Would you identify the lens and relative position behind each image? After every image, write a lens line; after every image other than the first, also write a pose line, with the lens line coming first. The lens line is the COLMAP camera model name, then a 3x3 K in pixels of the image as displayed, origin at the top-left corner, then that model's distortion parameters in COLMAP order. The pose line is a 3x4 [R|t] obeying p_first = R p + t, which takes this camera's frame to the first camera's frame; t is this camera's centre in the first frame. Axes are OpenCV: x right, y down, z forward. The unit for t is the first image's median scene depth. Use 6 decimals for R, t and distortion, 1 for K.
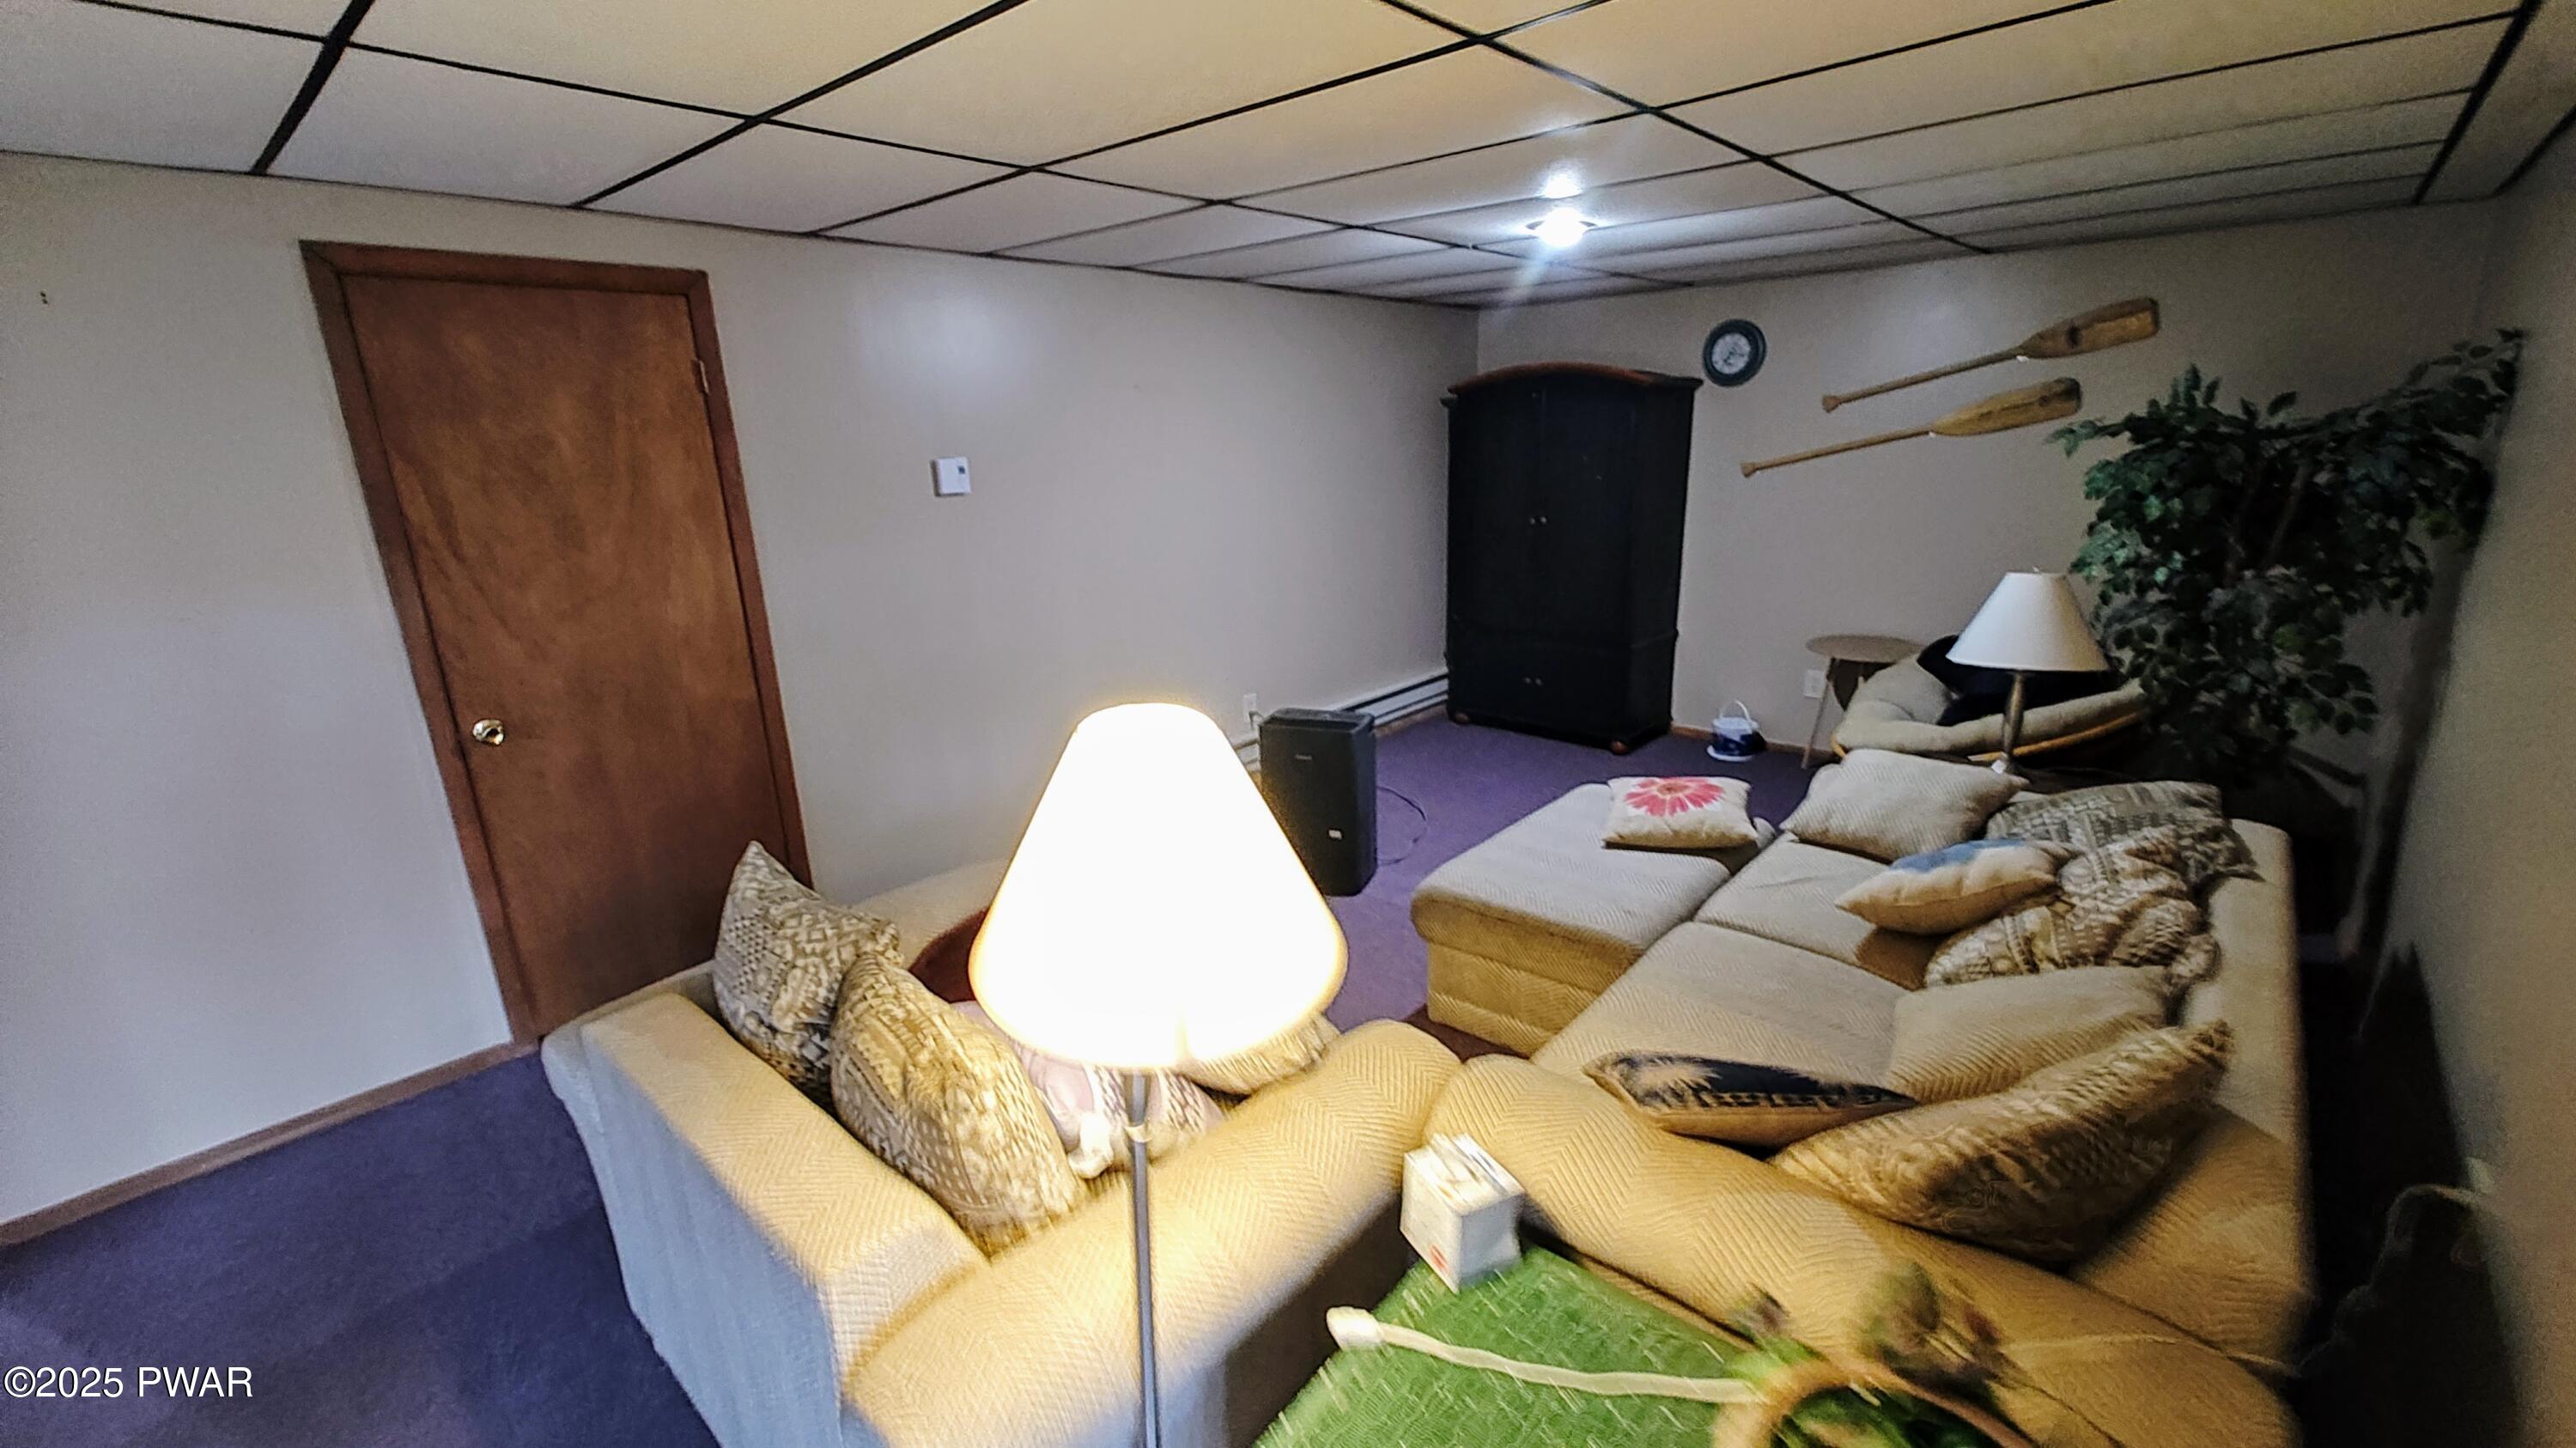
lens RADIAL K [[1065.7, 0, 1295.5], [0, 1065.7, 723.2], [0, 0, 1]] dist [0.004890, 0.000252]
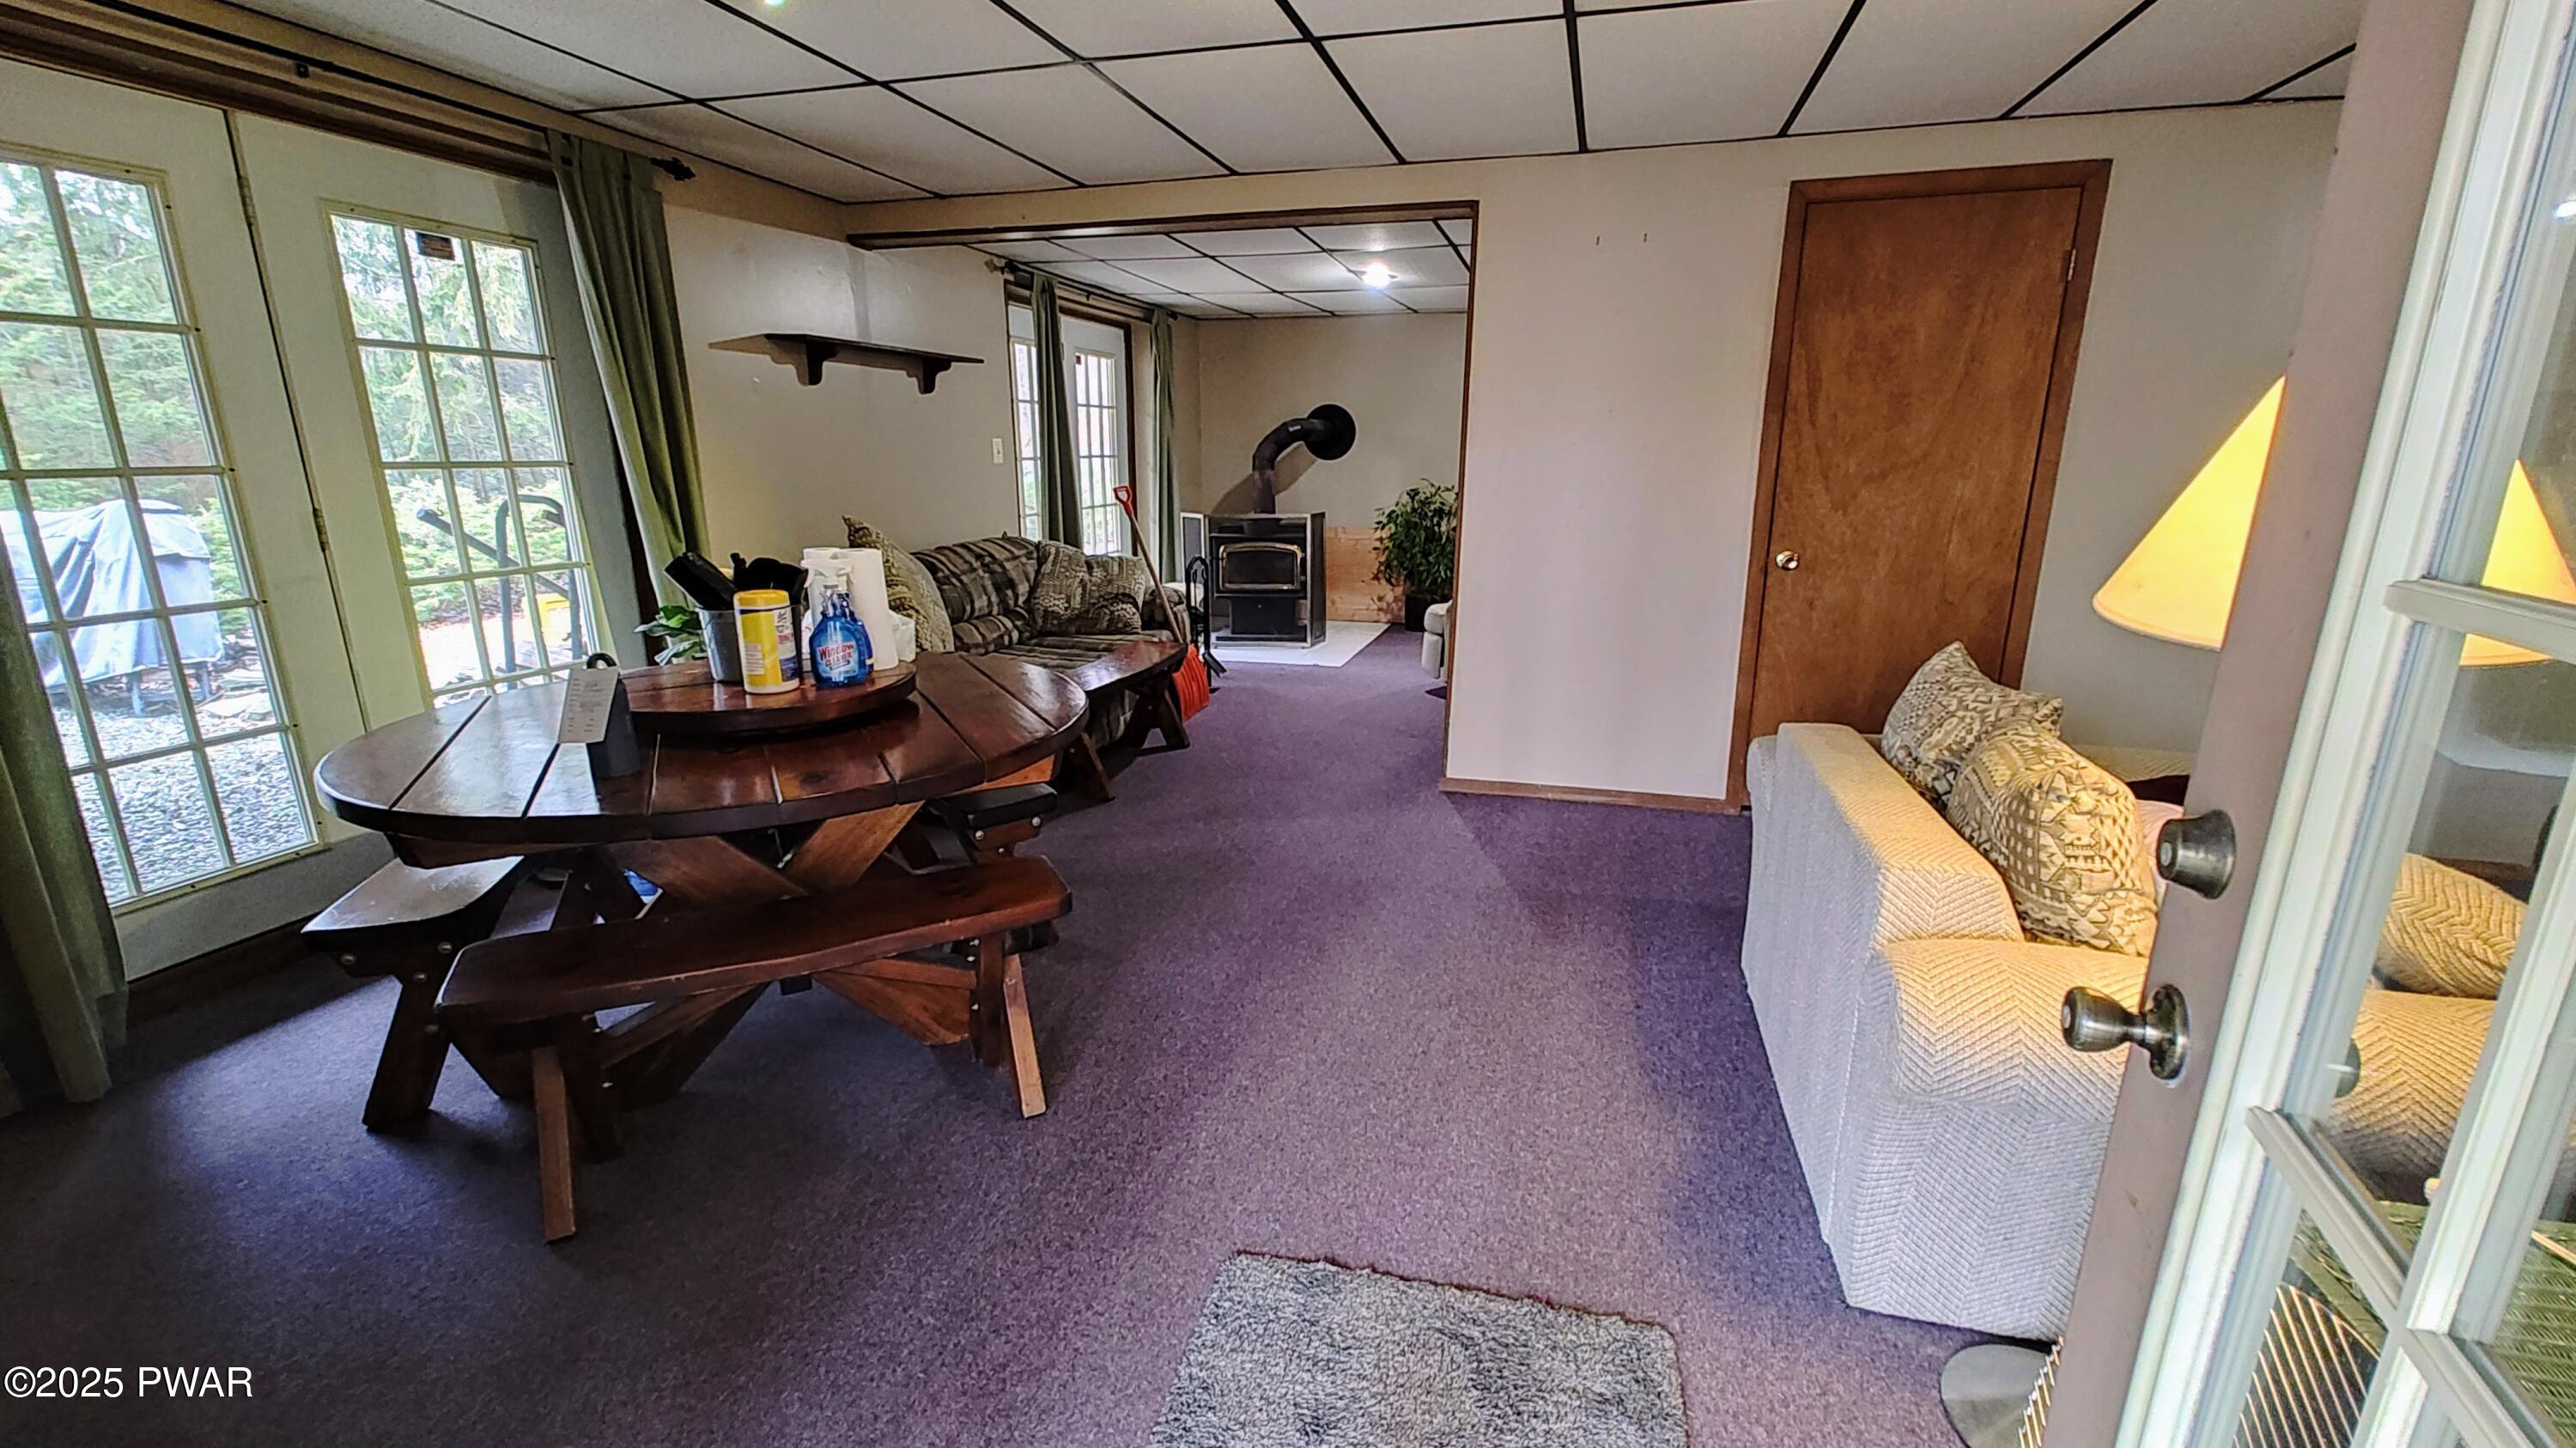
lens RADIAL K [[1065.7, 0, 1295.5], [0, 1065.7, 723.2], [0, 0, 1]] dist [0.004890, 0.000252]
pose [[0.452754, 0.258823, -0.853243, 0.128752], [-0.259696, 0.953732, 0.151504, 0.165039], [0.852978, 0.152990, 0.499021, -0.117929]]
